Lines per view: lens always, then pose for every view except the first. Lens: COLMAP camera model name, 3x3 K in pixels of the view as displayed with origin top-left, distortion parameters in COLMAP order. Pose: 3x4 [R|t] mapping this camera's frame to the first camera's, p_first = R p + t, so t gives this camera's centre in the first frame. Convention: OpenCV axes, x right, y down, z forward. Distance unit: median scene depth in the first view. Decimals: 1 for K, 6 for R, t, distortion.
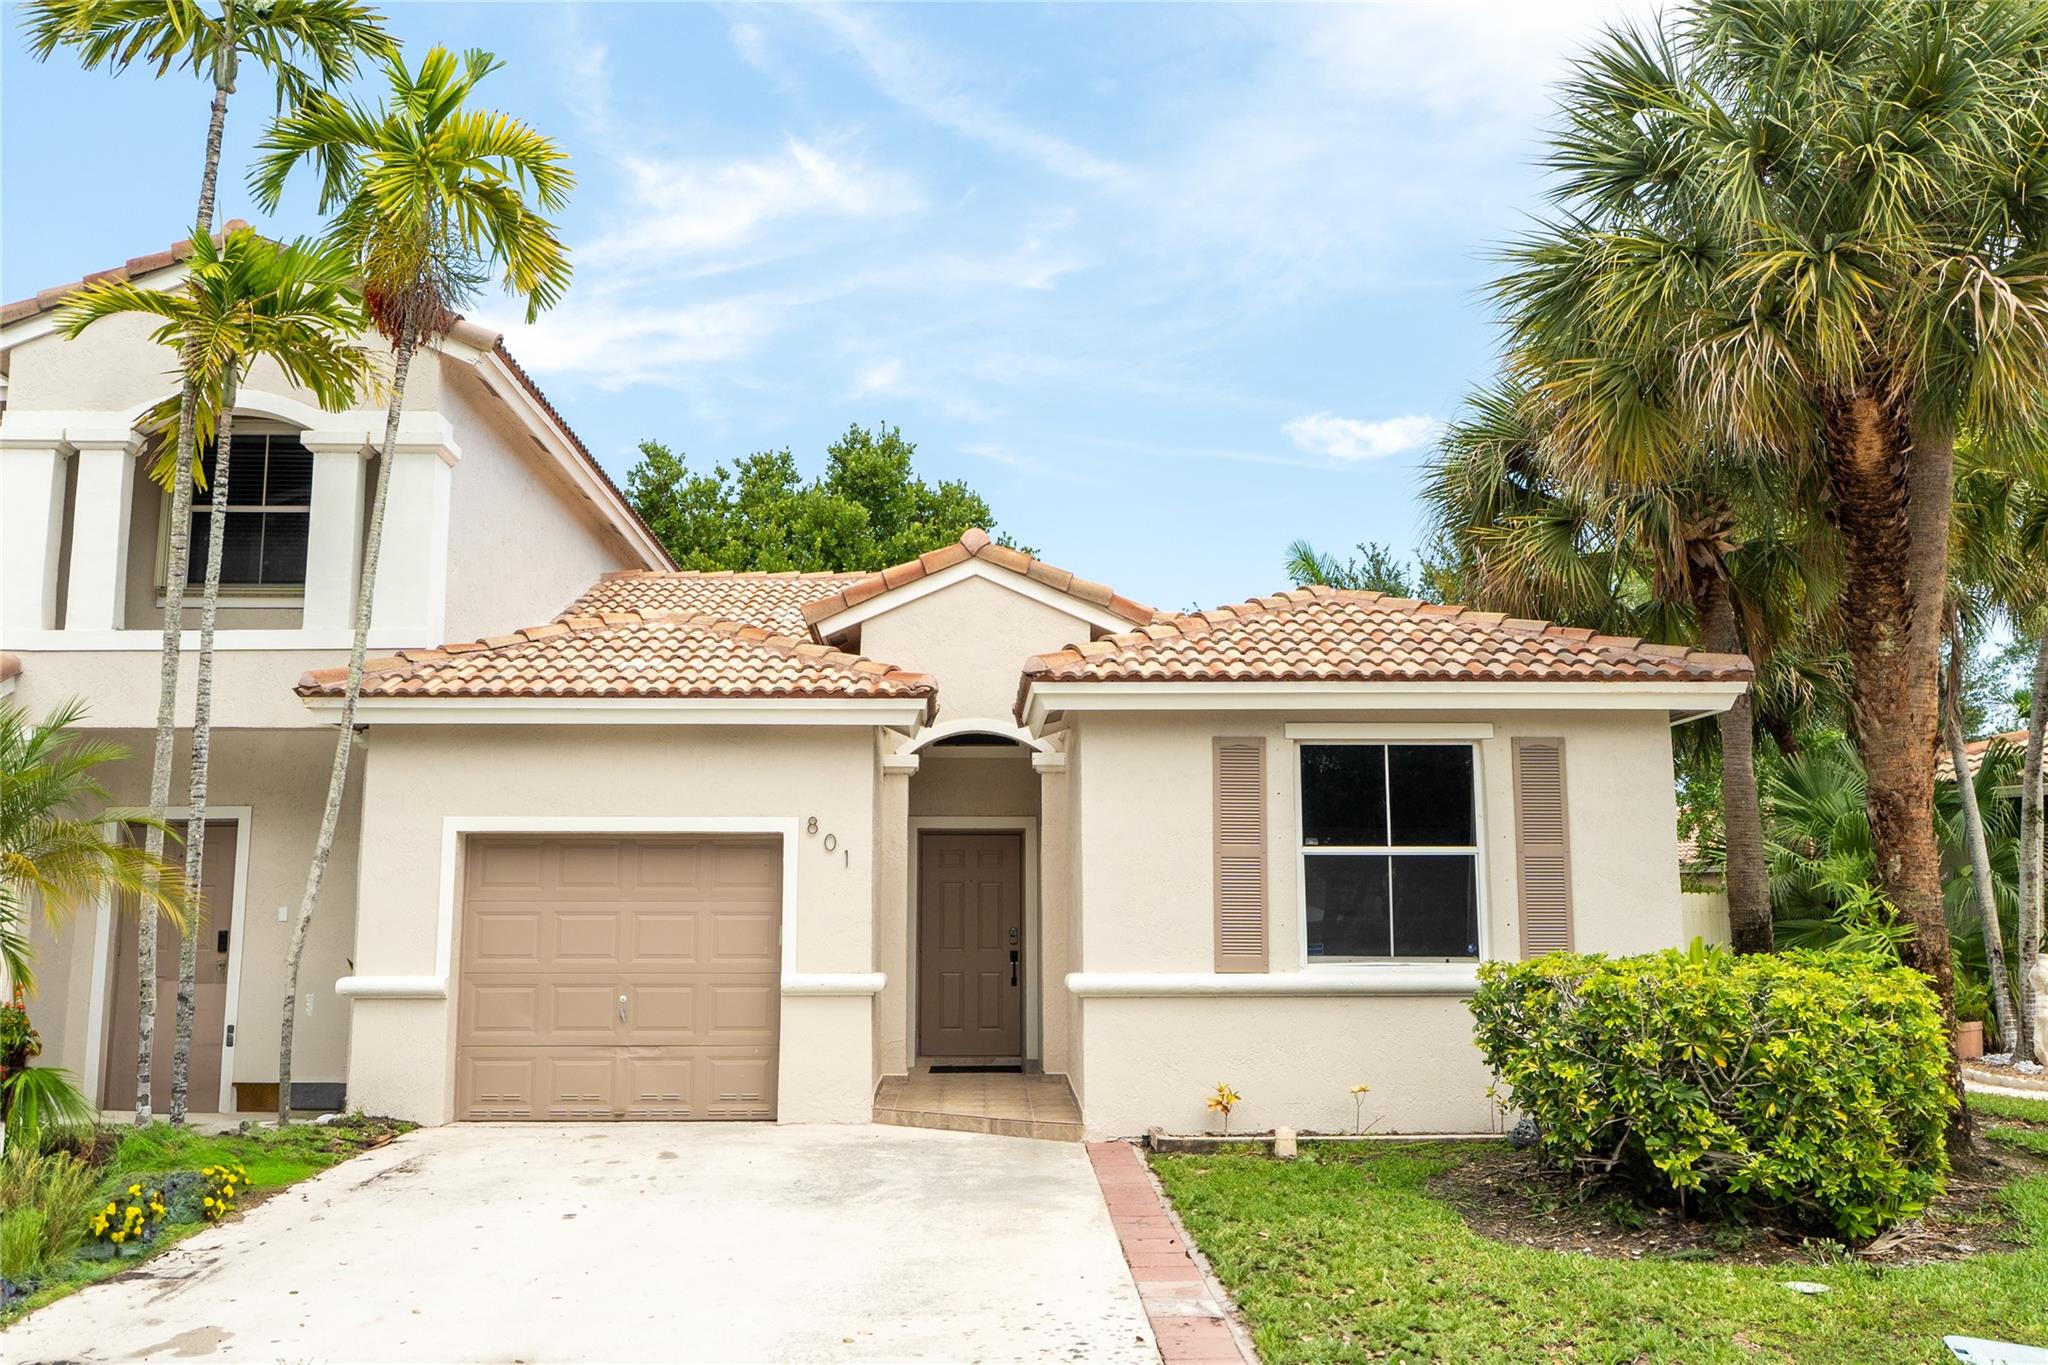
lens RADIAL K [[1762.8, 0, 1023.2], [0, 1762.8, 675.5], [0, 0, 1]] dist [0.008564, -0.008866]
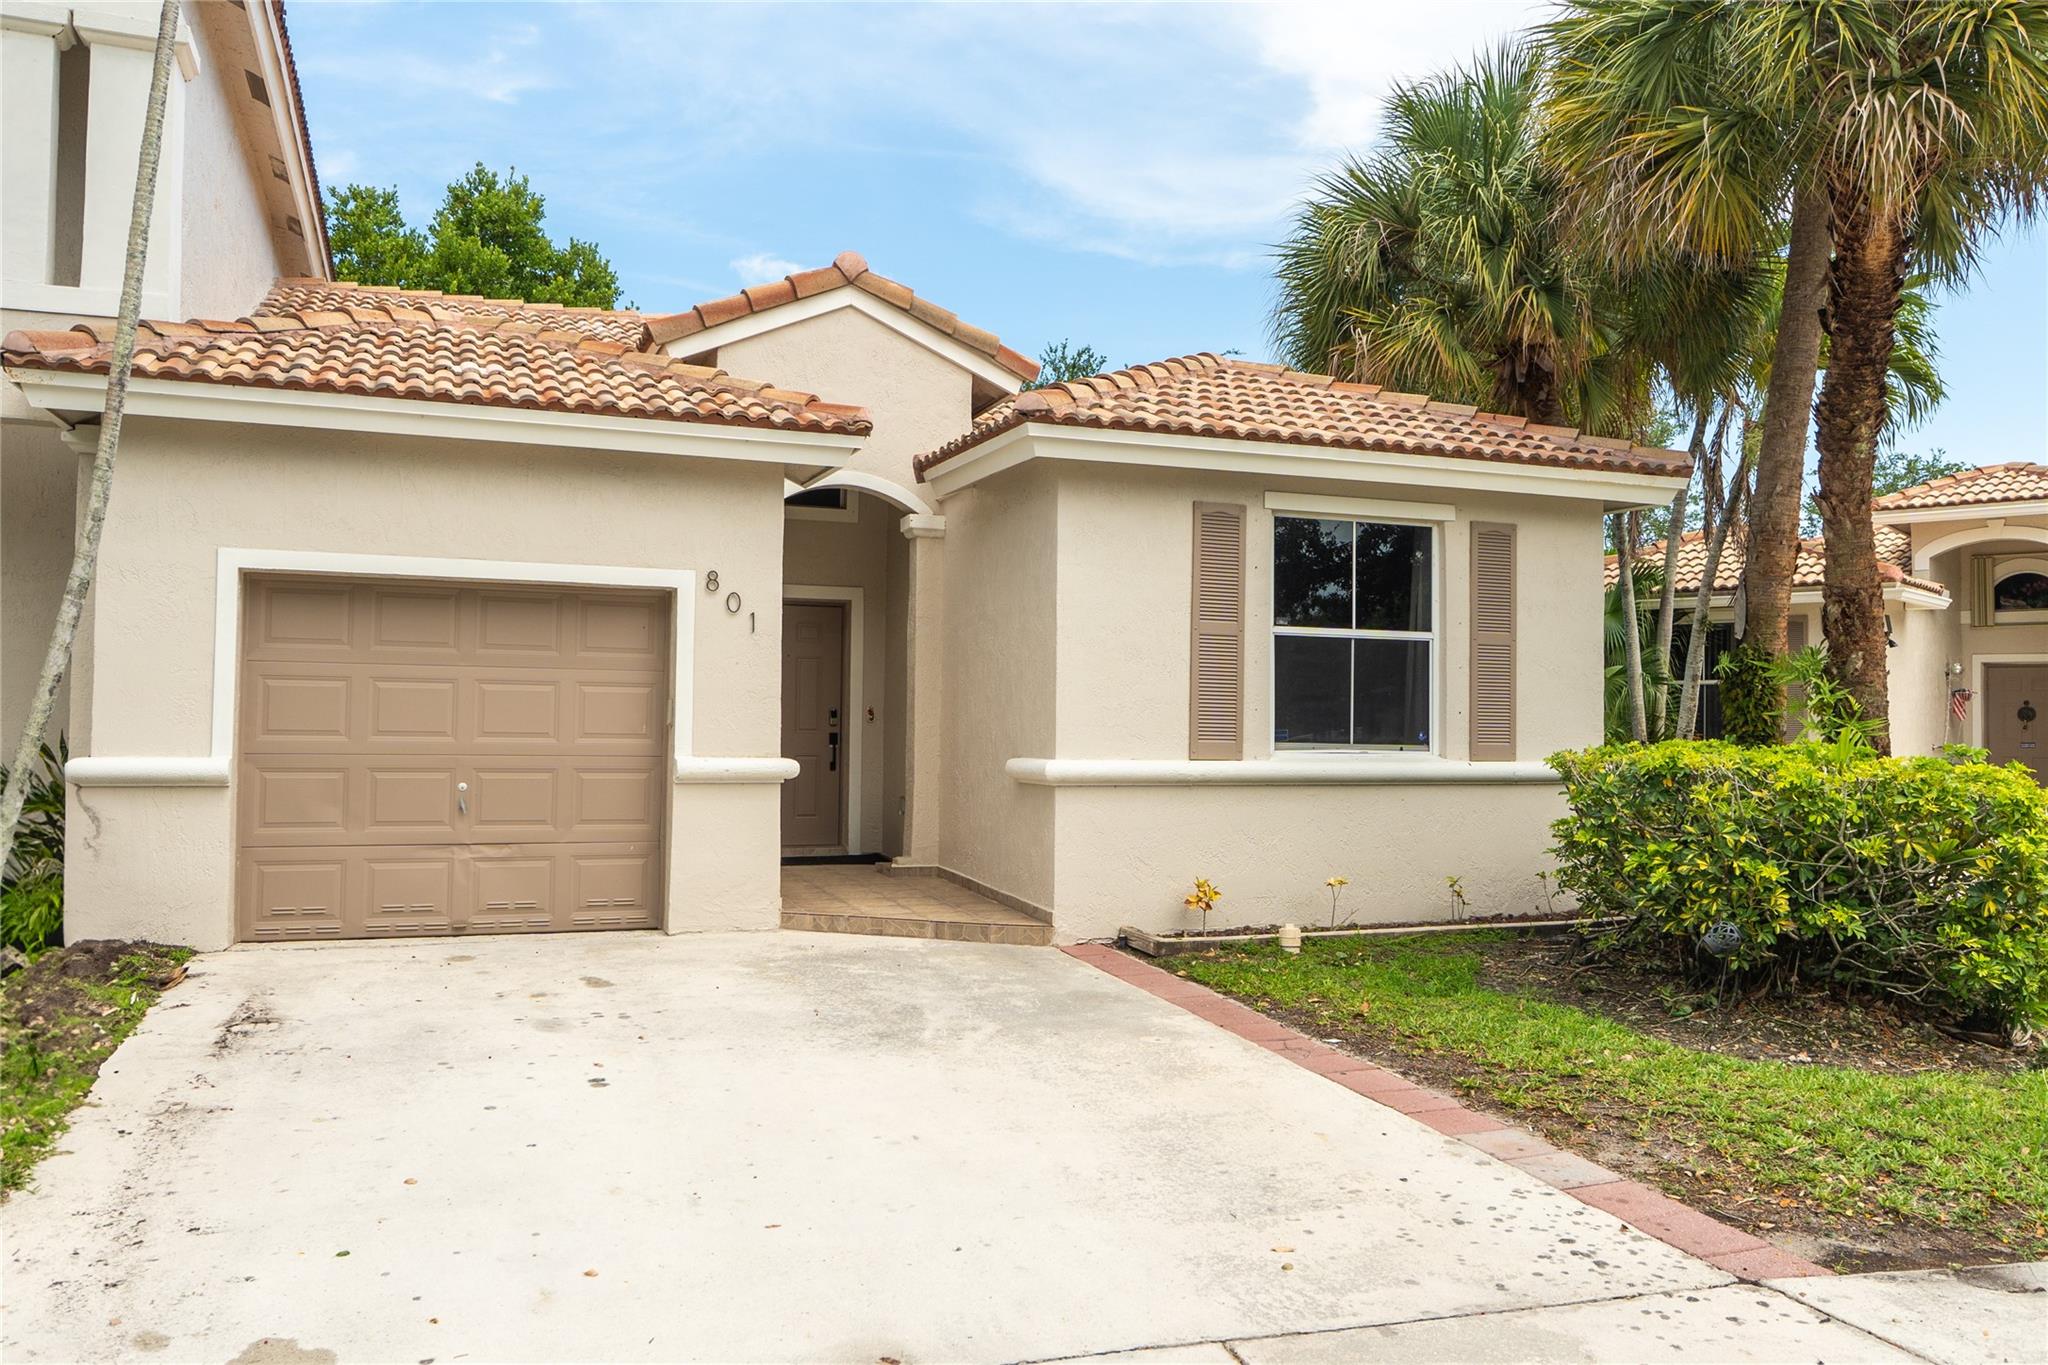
lens RADIAL K [[1543.8, 0, 1025.7], [0, 1543.8, 690.8], [0, 0, 1]] dist [-0.001386, -0.013417]
pose [[0.940049, 0.020389, 0.340430, -0.232188], [-0.063535, 0.991206, 0.116076, 0.043341], [-0.335069, -0.130747, 0.933078, 0.271612]]
